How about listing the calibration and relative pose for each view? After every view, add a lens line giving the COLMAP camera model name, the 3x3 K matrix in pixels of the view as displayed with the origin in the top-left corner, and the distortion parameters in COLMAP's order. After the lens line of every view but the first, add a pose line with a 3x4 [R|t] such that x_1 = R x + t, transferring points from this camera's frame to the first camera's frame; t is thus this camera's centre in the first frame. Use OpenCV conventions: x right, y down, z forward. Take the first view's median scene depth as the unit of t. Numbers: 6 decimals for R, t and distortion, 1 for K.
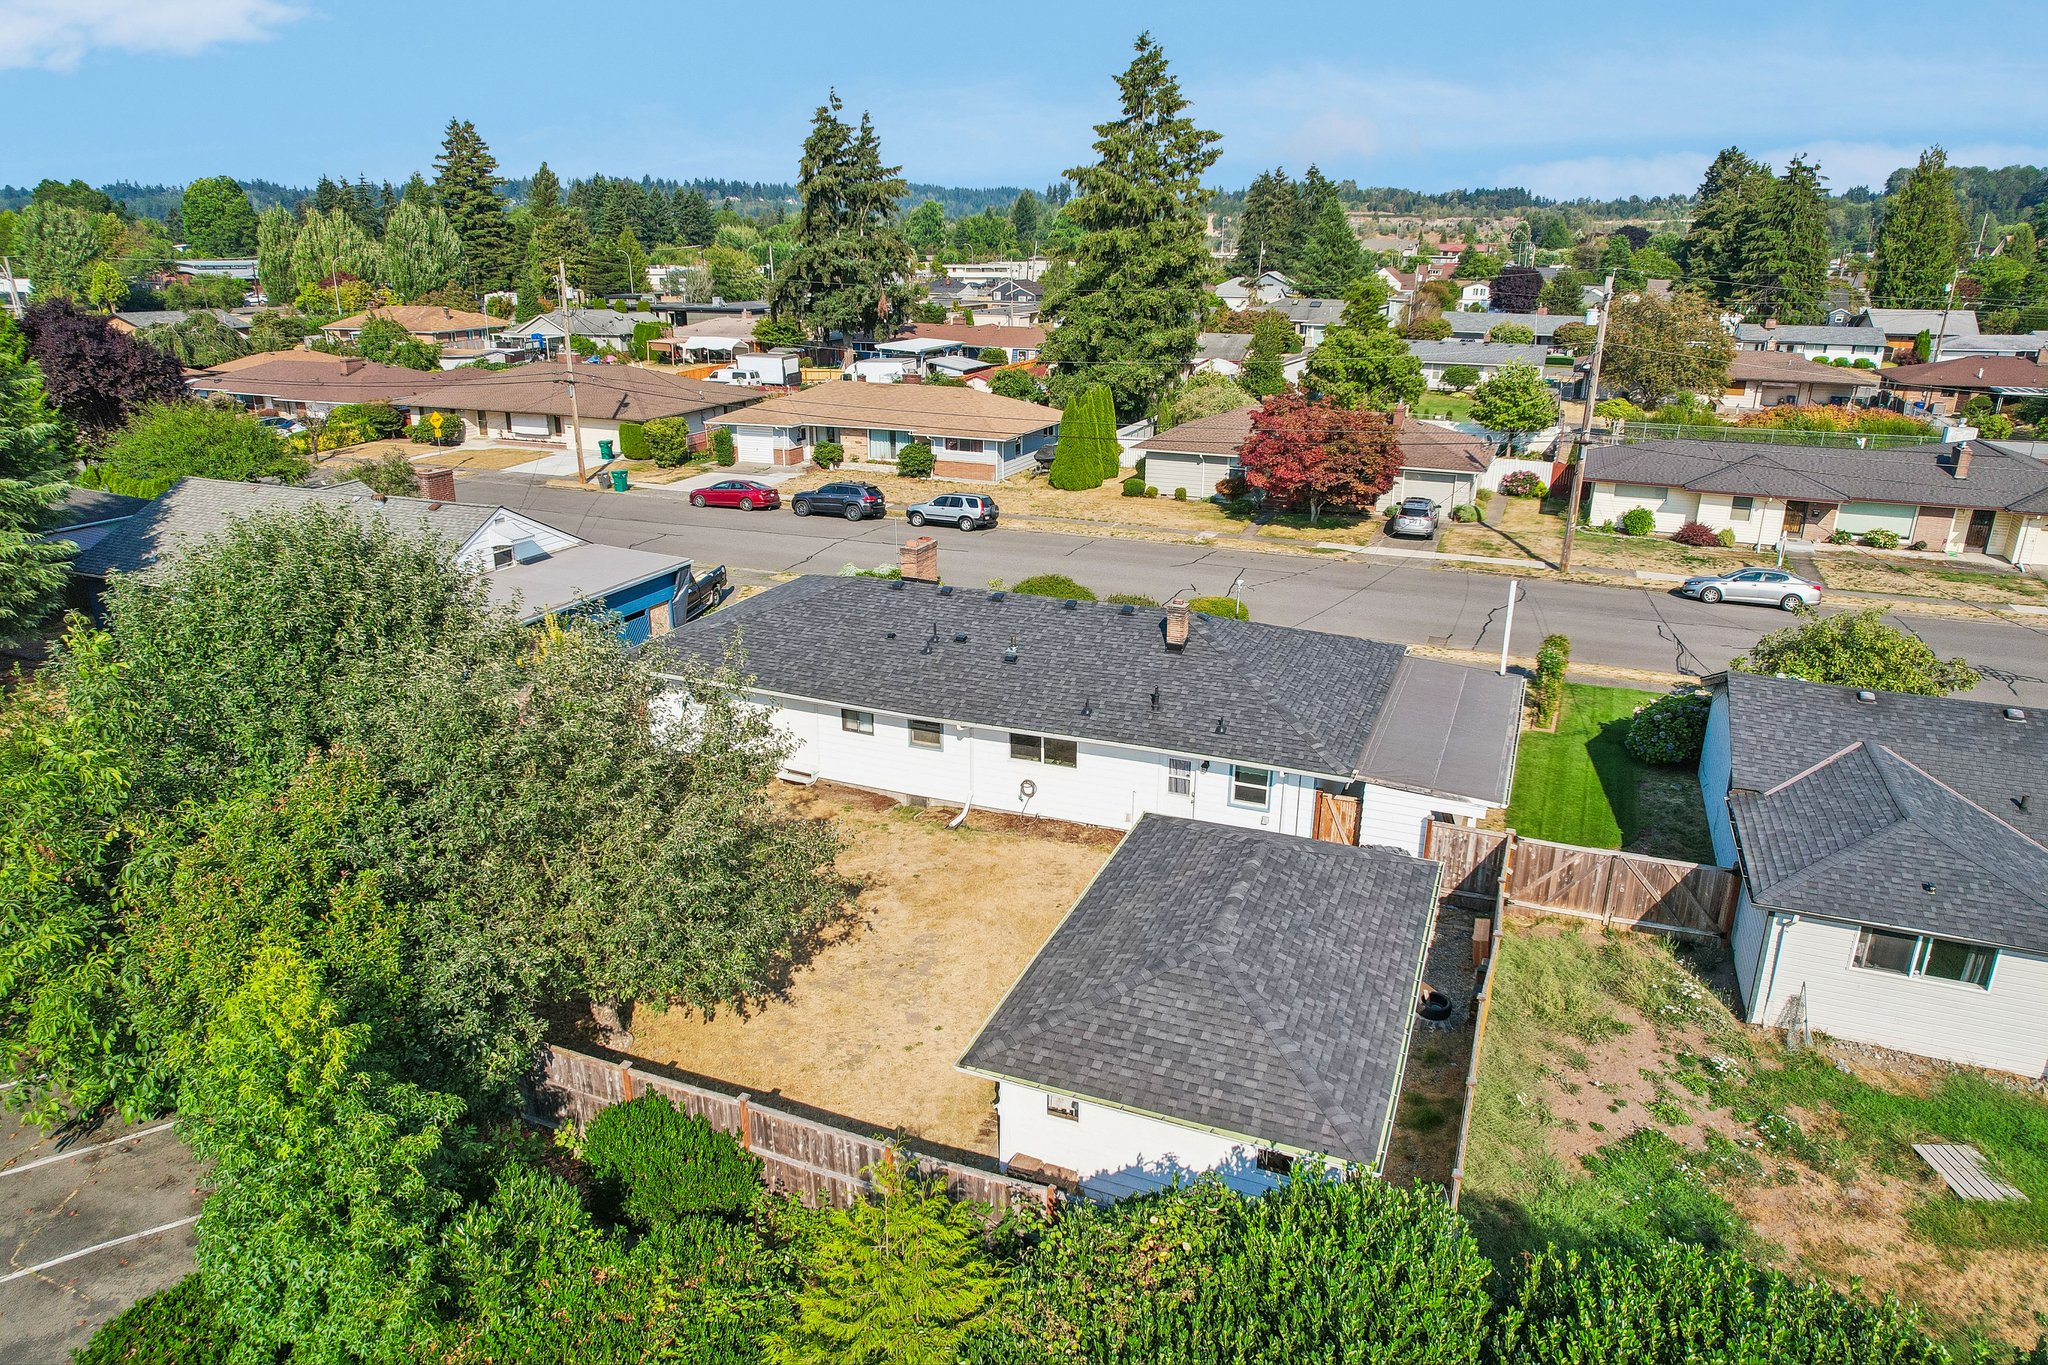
lens RADIAL K [[1308.5, 0, 1033.0], [0, 1308.5, 685.4], [0, 0, 1]] dist [-0.076763, 0.066394]
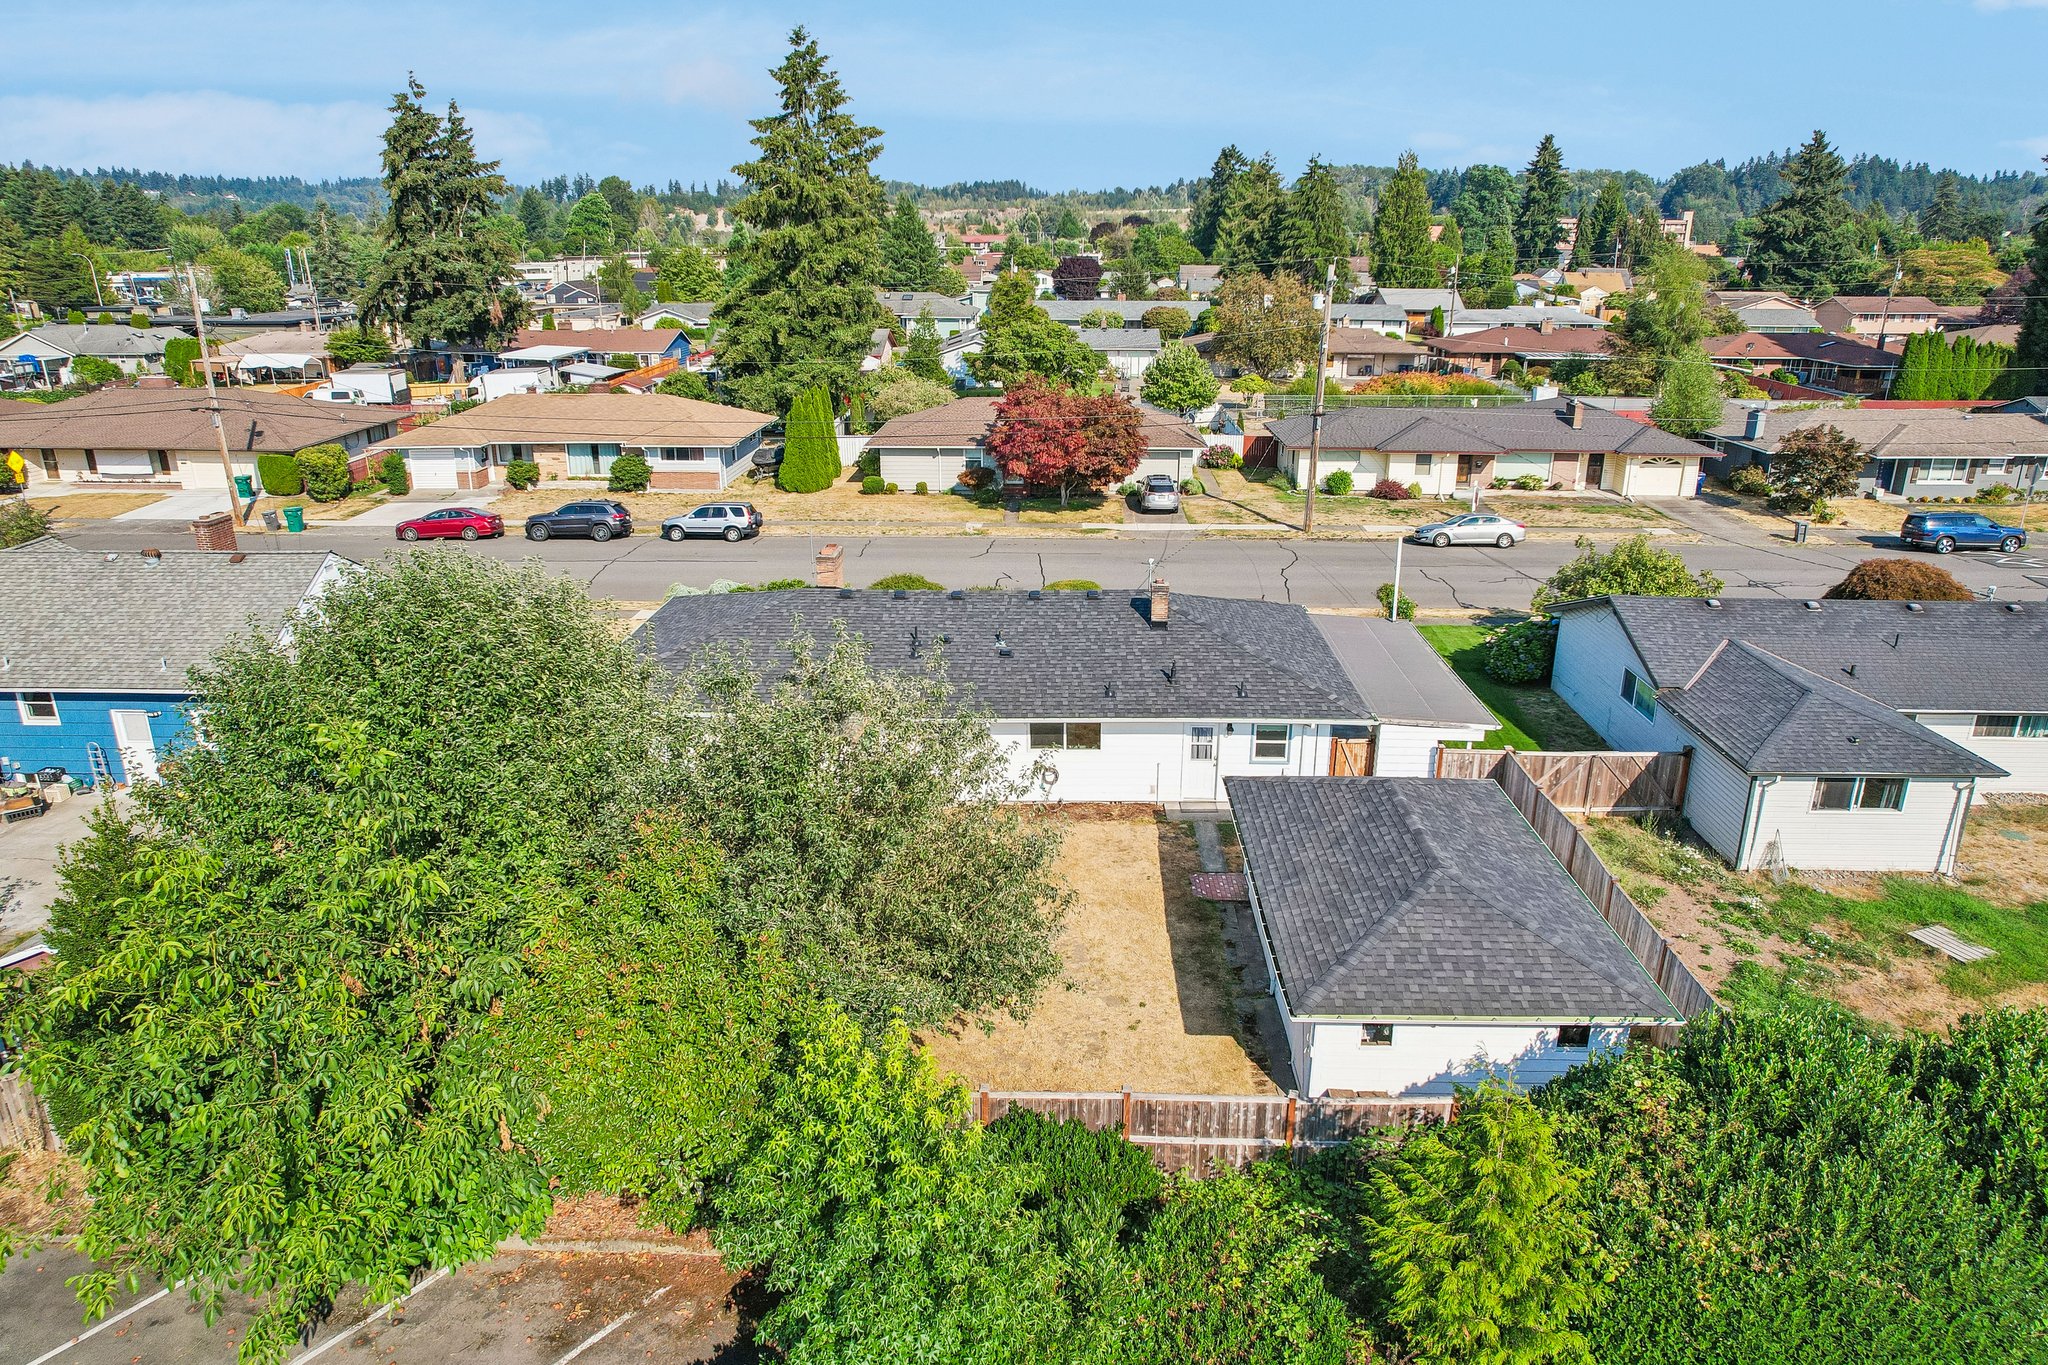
lens RADIAL K [[1308.5, 0, 1033.0], [0, 1308.5, 685.4], [0, 0, 1]] dist [-0.076763, 0.066394]
pose [[0.937604, -0.118363, 0.326940, -0.157746], [0.116984, 0.992845, 0.023953, -0.008279], [-0.327436, 0.015789, 0.944741, 0.014467]]
